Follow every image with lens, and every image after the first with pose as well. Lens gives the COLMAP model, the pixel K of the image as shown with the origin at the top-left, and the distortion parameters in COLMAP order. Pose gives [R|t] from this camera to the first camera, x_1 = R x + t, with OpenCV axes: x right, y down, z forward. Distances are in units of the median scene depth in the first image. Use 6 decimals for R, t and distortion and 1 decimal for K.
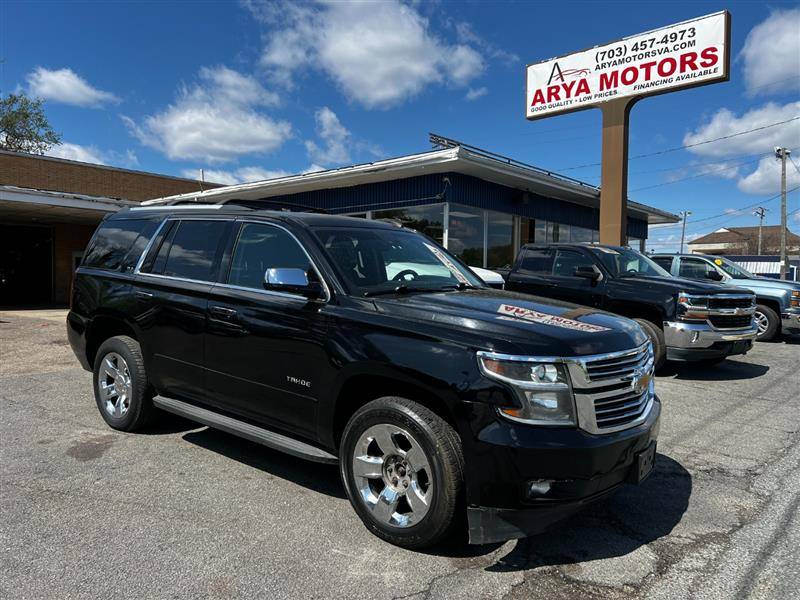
lens RADIAL K [[607.5, 0, 398.7], [0, 607.5, 301.2], [0, 0, 1]] dist [0.011936, -0.001951]
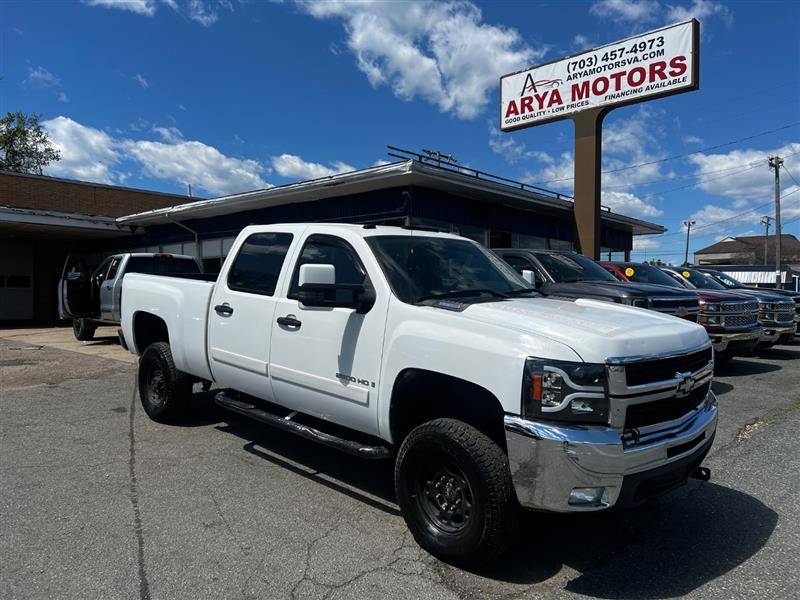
lens RADIAL K [[607.6, 0, 404.2], [0, 607.6, 302.4], [0, 0, 1]] dist [0.009329, 0.004009]
pose [[0.999902, -0.008463, -0.011157, 0.068973], [0.008264, 0.999808, -0.017786, -0.004702], [0.011306, 0.017692, 0.999780, 0.017052]]
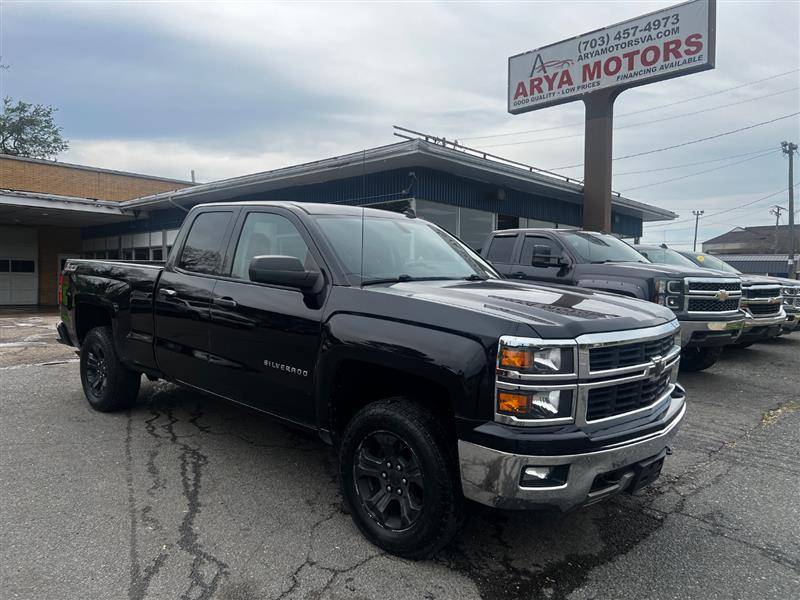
lens RADIAL K [[607.5, 0, 398.7], [0, 607.5, 301.2], [0, 0, 1]] dist [0.011936, -0.001951]
pose [[0.999633, -0.003746, -0.026838, 0.066351], [0.003638, 0.999985, -0.004076, 0.003430], [0.026853, 0.003976, 0.999631, 0.032957]]
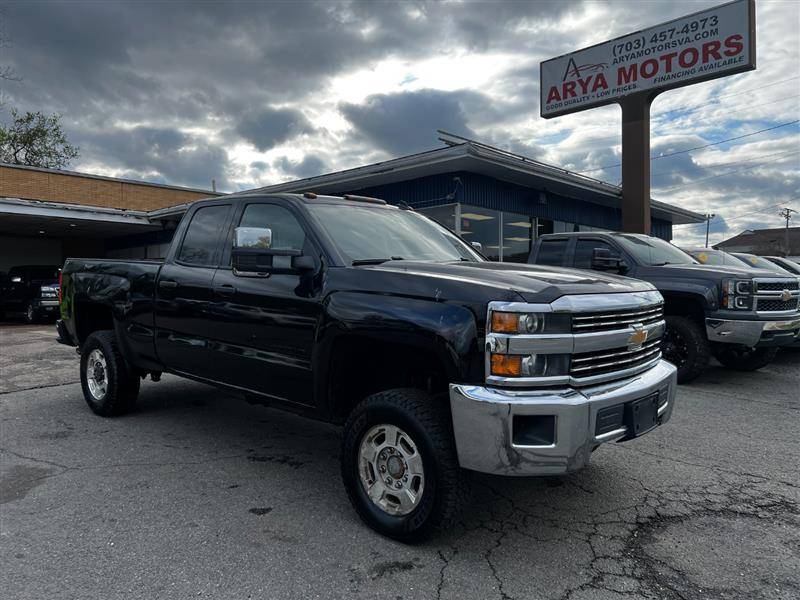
lens RADIAL K [[606.6, 0, 405.2], [0, 606.6, 293.7], [0, 0, 1]] dist [0.016254, -0.012091]
pose [[0.999534, -0.018461, -0.024299, 0.013703], [0.017767, 0.999436, -0.028482, 0.003156], [0.024811, 0.028037, 0.999299, 0.047539]]
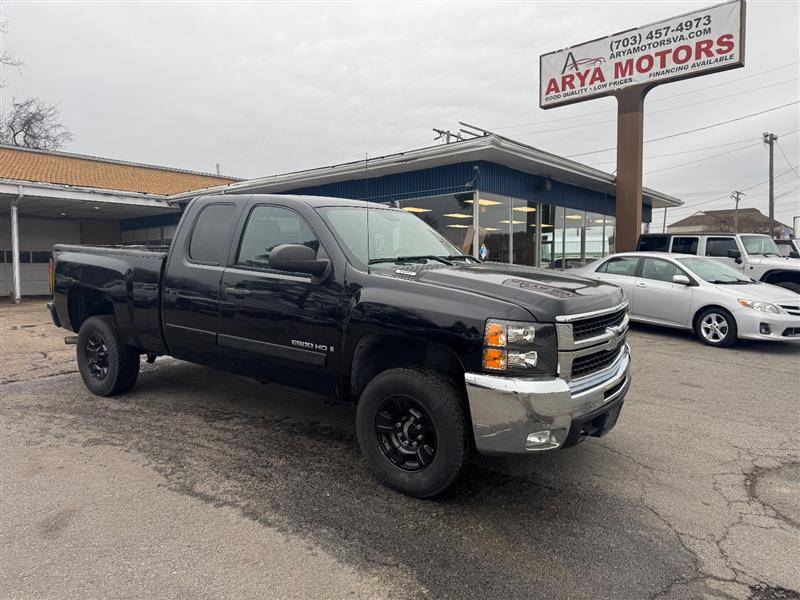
lens RADIAL K [[570.9, 0, 396.2], [0, 570.9, 302.6], [0, 0, 1]] dist [0.002929, -0.005249]
pose [[0.999768, -0.019740, 0.008649, -0.056412], [0.019480, 0.999384, 0.029184, -0.003060], [-0.009220, -0.029009, 0.999537, 0.028383]]
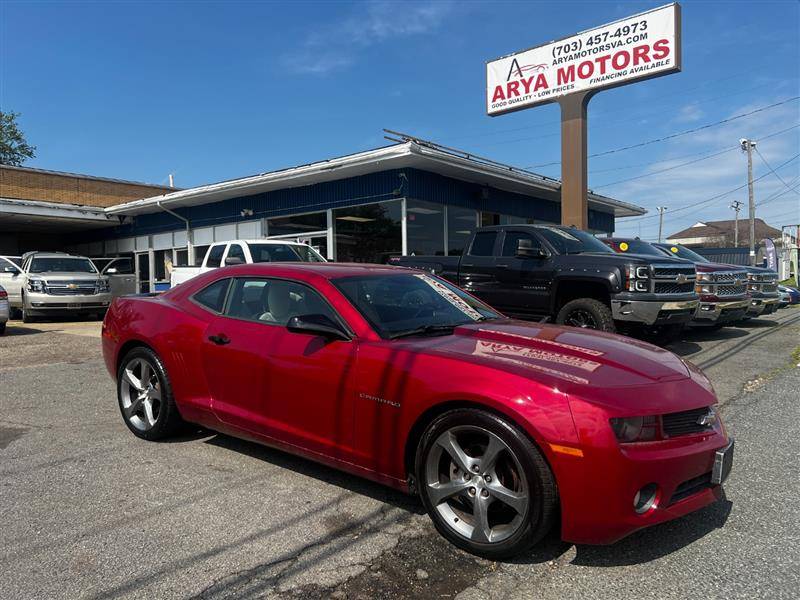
lens RADIAL K [[607.5, 0, 398.7], [0, 607.5, 301.2], [0, 0, 1]] dist [0.011936, -0.001951]
pose [[0.999316, -0.029662, 0.022080, 0.035124], [0.029802, 0.999538, -0.006048, 0.010949], [-0.021890, 0.006702, 0.999738, -0.001219]]
